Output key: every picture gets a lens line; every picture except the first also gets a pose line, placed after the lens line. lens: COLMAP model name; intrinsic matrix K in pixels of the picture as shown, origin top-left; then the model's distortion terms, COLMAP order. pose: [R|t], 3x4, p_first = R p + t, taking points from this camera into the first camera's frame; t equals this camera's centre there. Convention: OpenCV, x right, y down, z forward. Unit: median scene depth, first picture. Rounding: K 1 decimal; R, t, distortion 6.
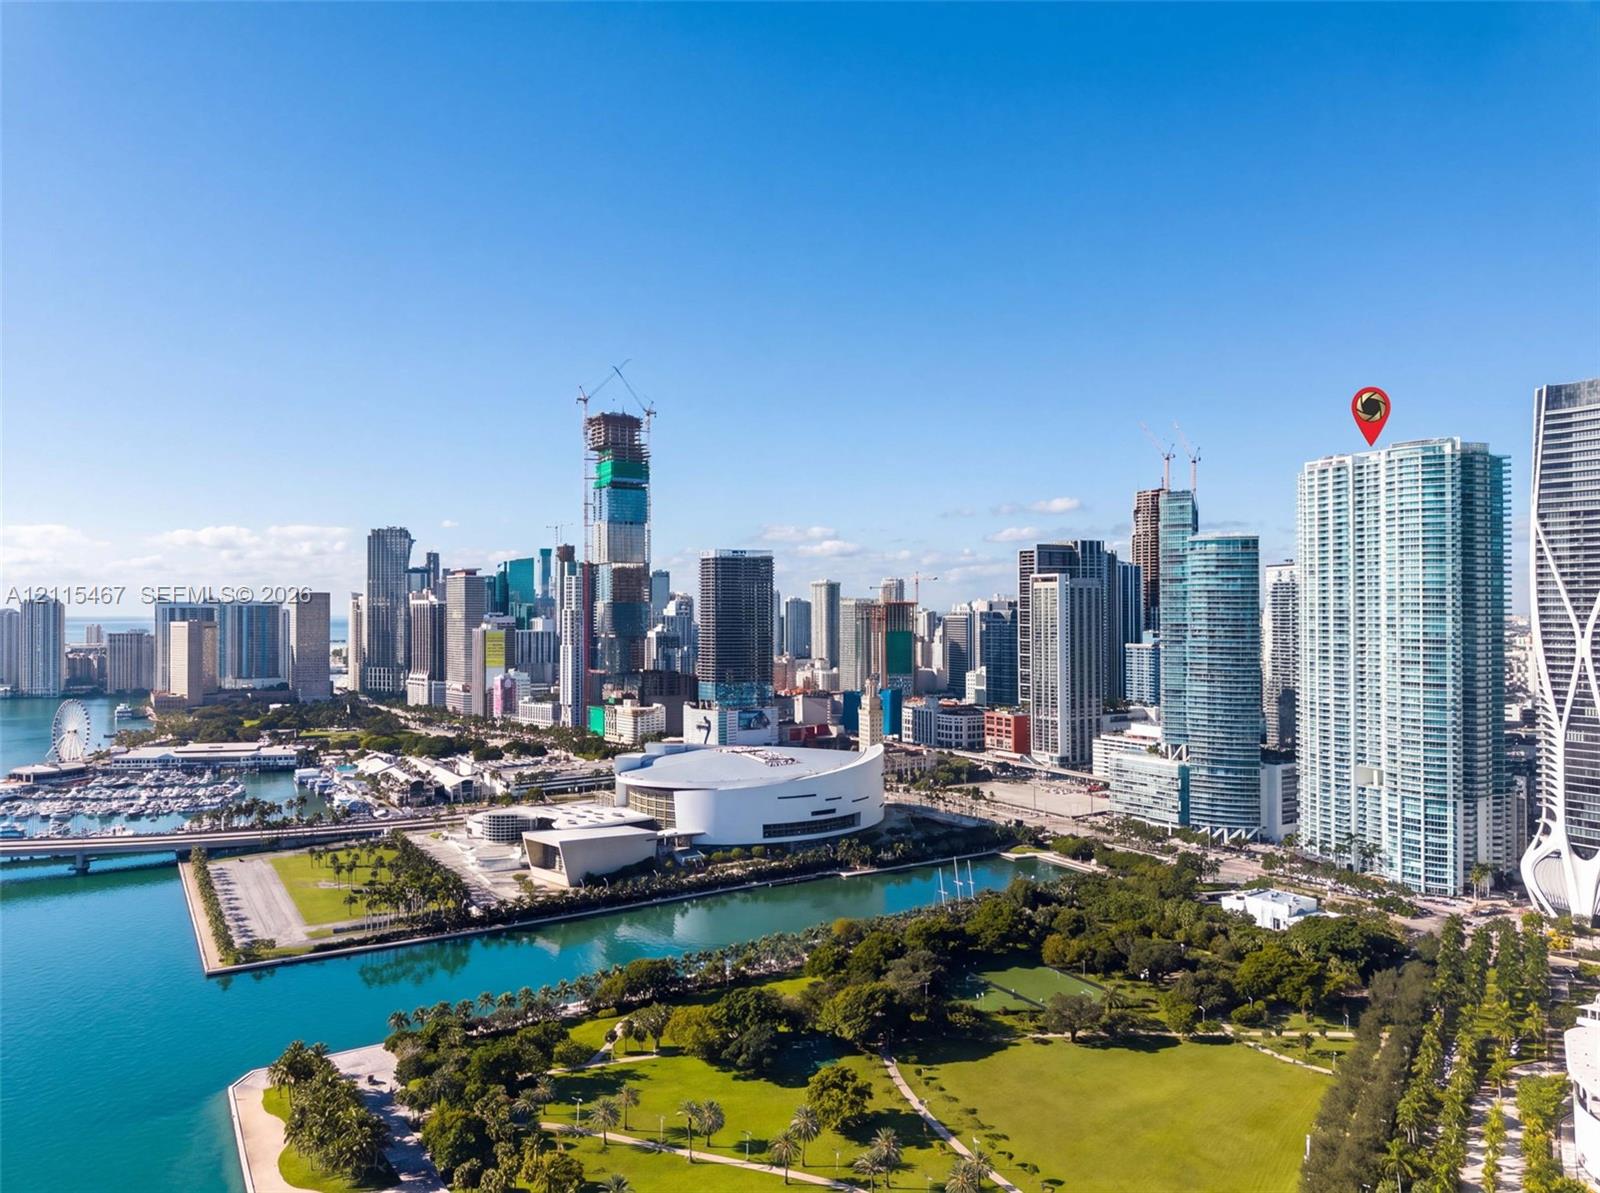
lens RADIAL K [[1075.2, 0, 799.6], [0, 1075.2, 591.8], [0, 0, 1]] dist [0.051528, -0.046006]
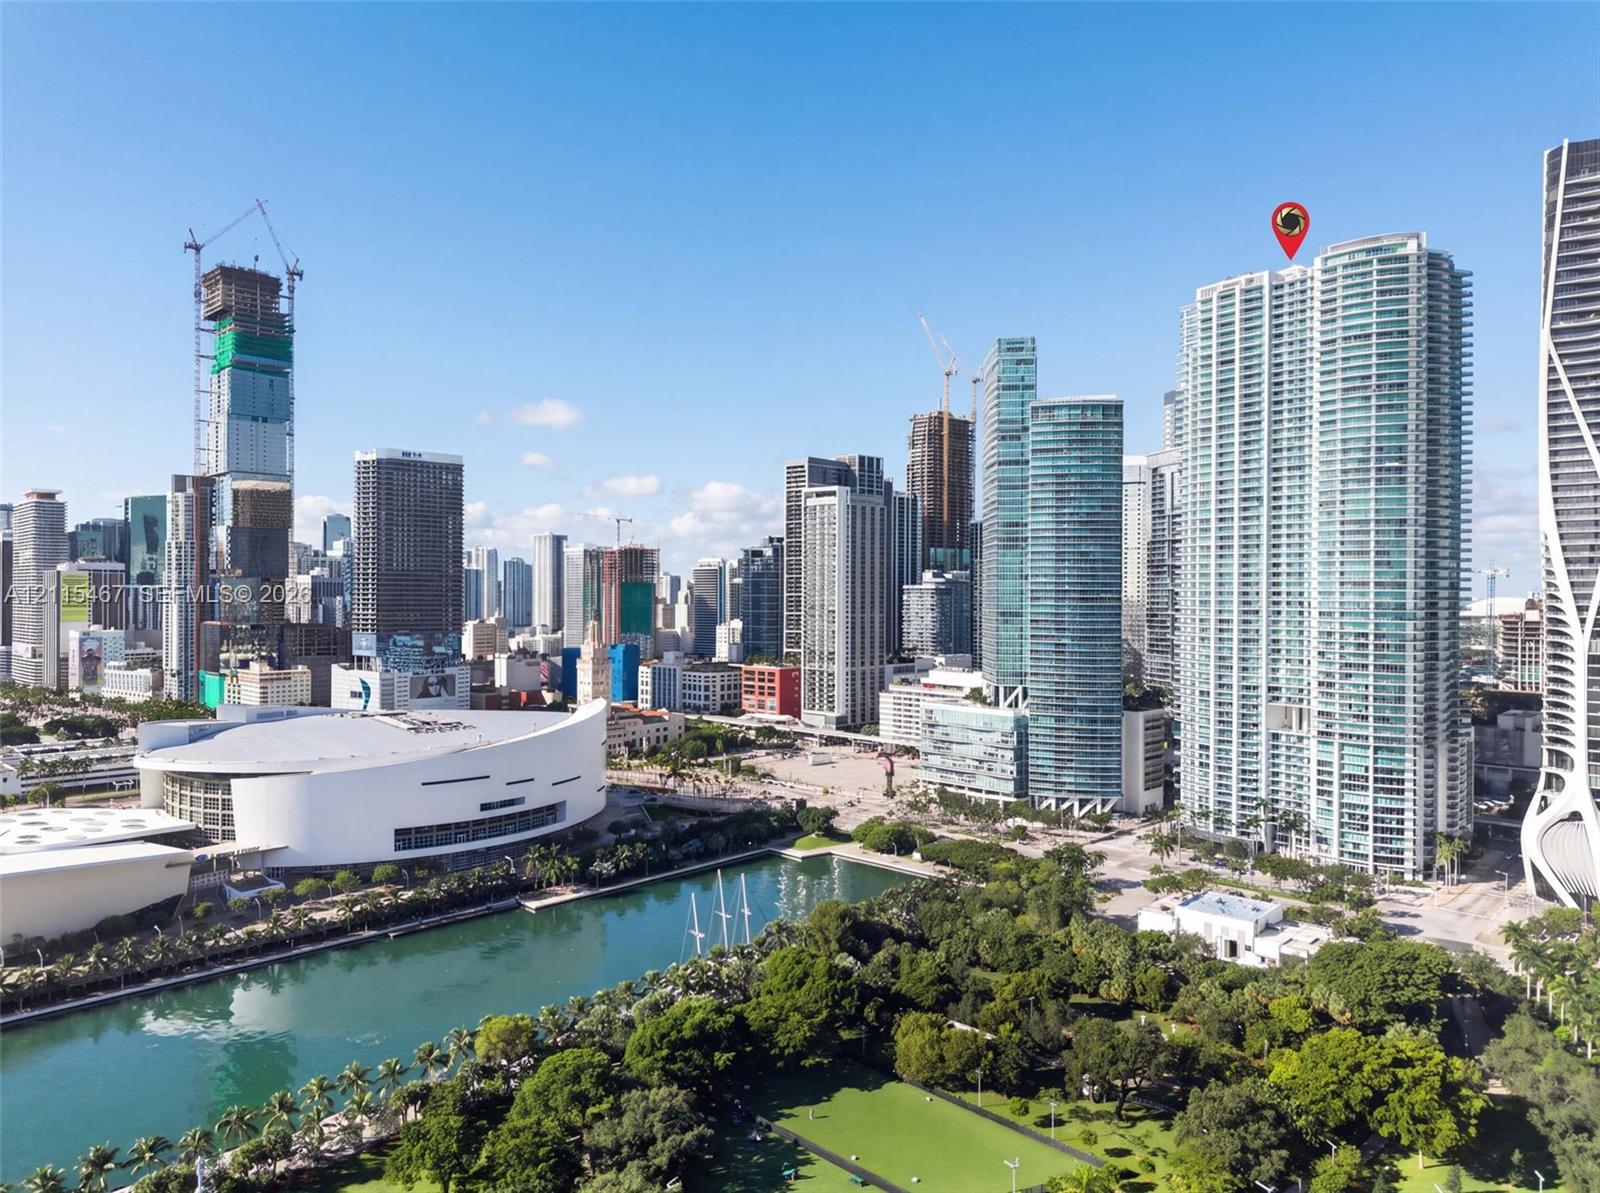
lens RADIAL K [[1075.2, 0, 799.3], [0, 1075.2, 597.7], [0, 0, 1]] dist [0.051528, -0.046006]
pose [[0.971356, 0.002663, 0.237612, 0.037166], [-0.007410, 0.999790, 0.019087, 0.068926], [-0.237512, -0.020302, 0.971173, 0.335061]]
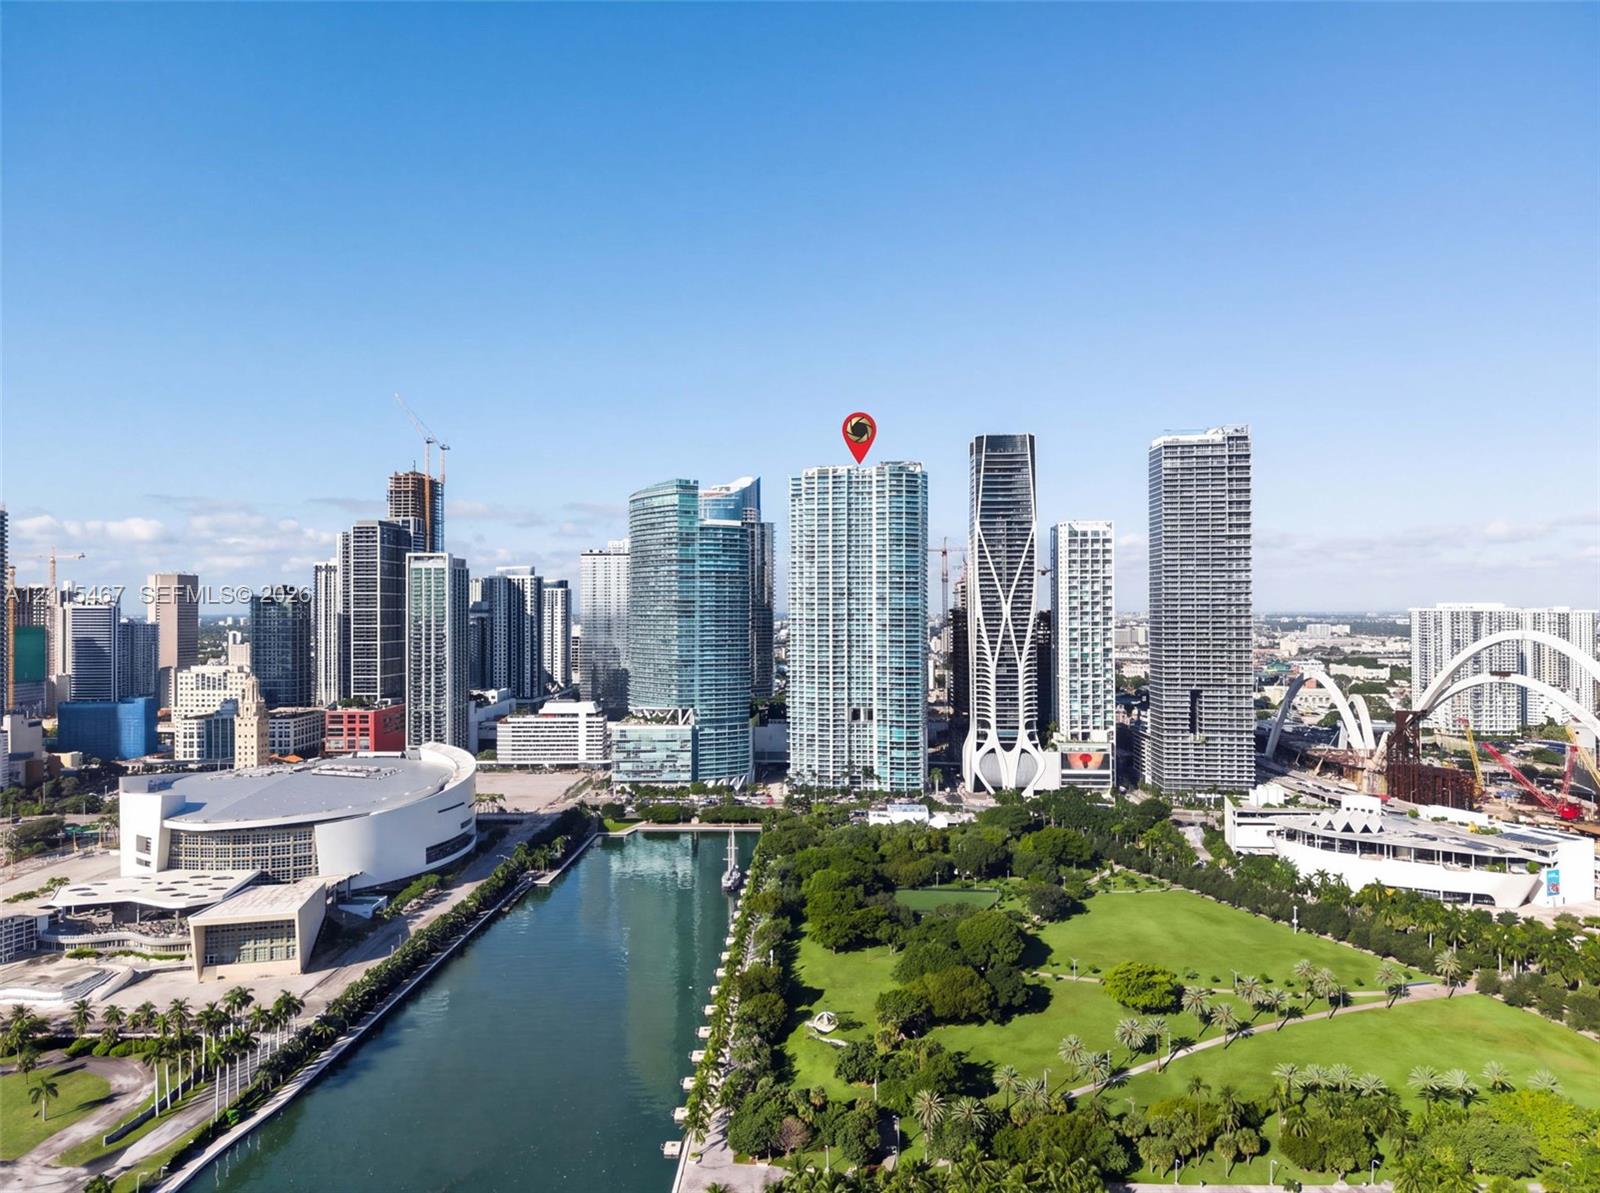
lens RADIAL K [[1075.2, 0, 808.4], [0, 1075.2, 605.7], [0, 0, 1]] dist [0.051528, -0.046006]
pose [[0.545826, 0.002962, 0.837893, -0.507822], [-0.011191, 0.999930, 0.003755, 0.030340], [-0.837824, -0.011426, 0.545821, 0.307847]]
